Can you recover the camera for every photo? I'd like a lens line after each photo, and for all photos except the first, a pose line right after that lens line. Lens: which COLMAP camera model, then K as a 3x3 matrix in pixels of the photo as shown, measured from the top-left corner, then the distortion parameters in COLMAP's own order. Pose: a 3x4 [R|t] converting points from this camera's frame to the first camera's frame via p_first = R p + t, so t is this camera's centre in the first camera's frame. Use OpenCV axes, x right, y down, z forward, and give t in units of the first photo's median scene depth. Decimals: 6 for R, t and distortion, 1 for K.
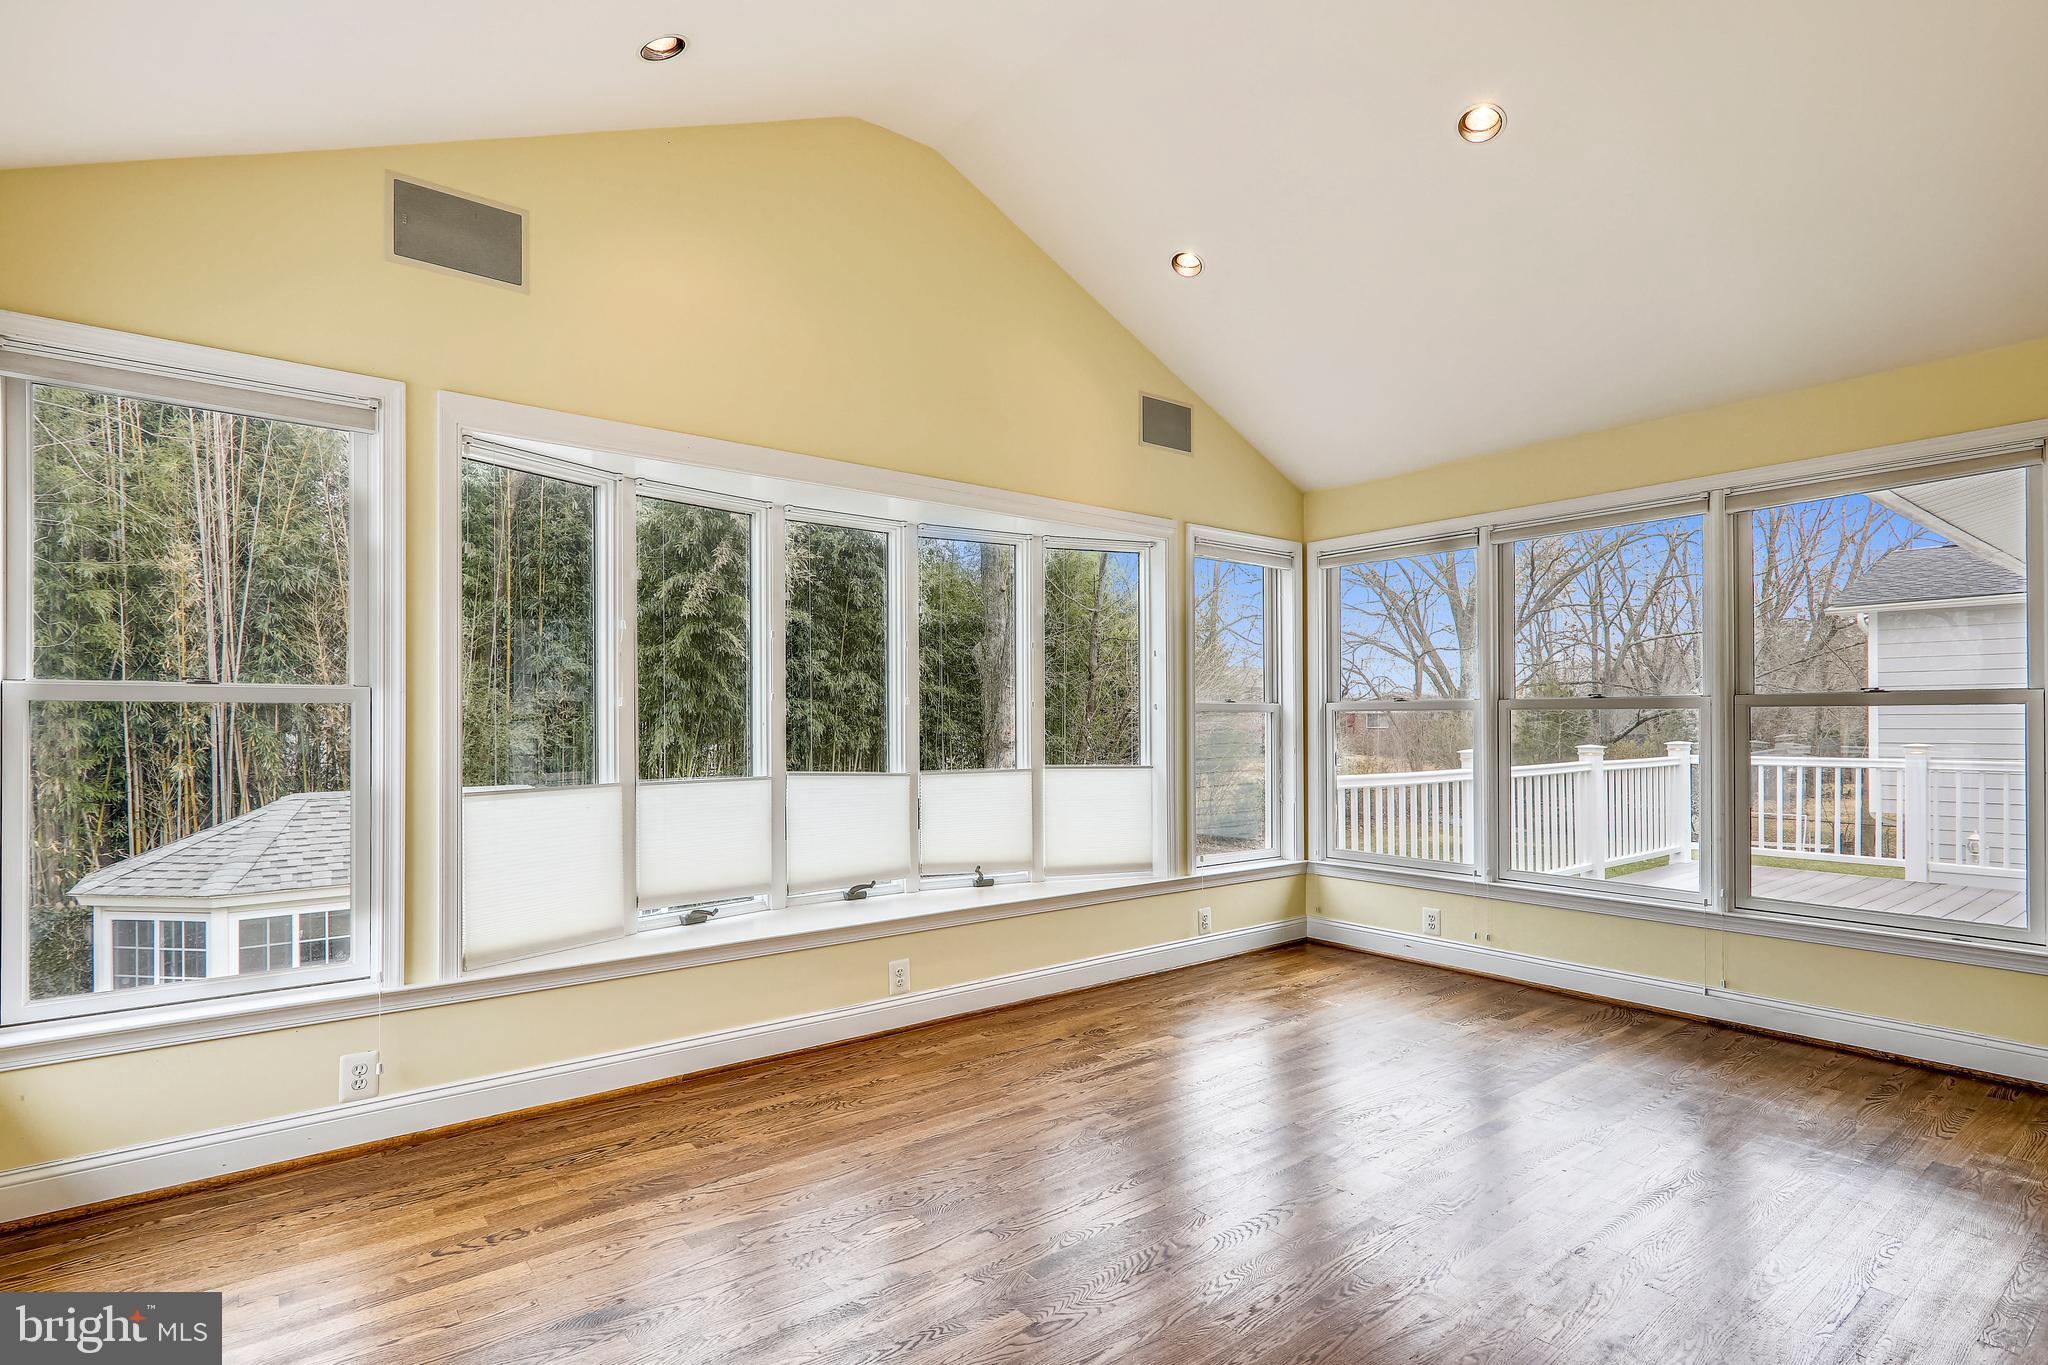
lens RADIAL K [[1010.7, 0, 1011.0], [0, 1010.7, 723.7], [0, 0, 1]] dist [-0.002604, 0.000607]
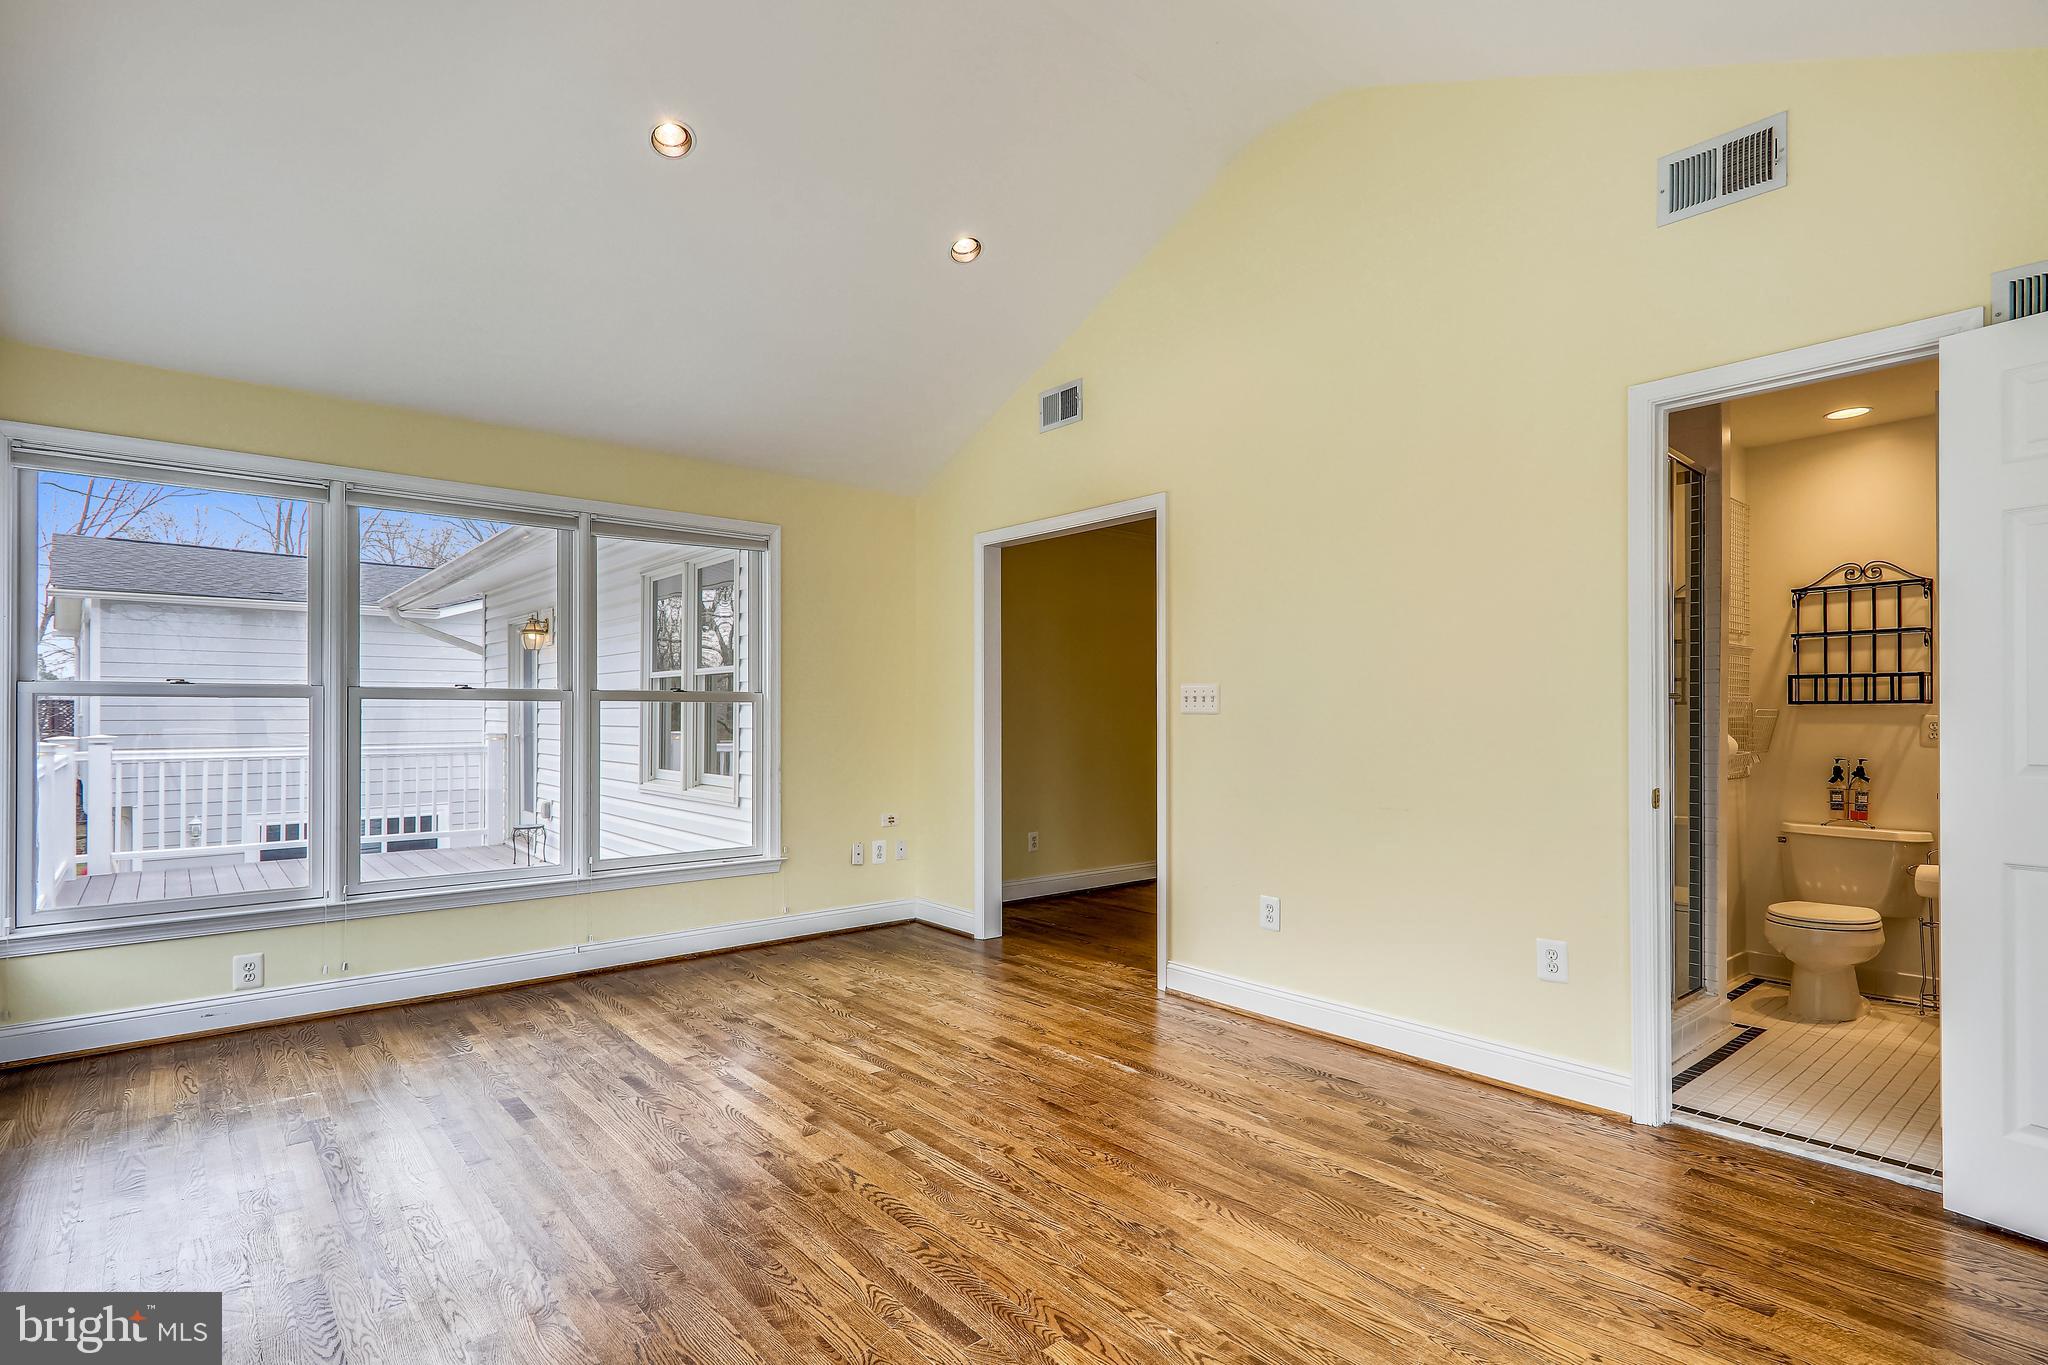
lens RADIAL K [[1010.7, 0, 1017.6], [0, 1010.7, 692.9], [0, 0, 1]] dist [-0.002604, 0.000607]
pose [[-0.042951, 0.019356, 0.998890, -0.349529], [0.002671, 0.999811, -0.019259, -0.000901], [-0.999074, 0.001841, -0.042995, 0.402537]]
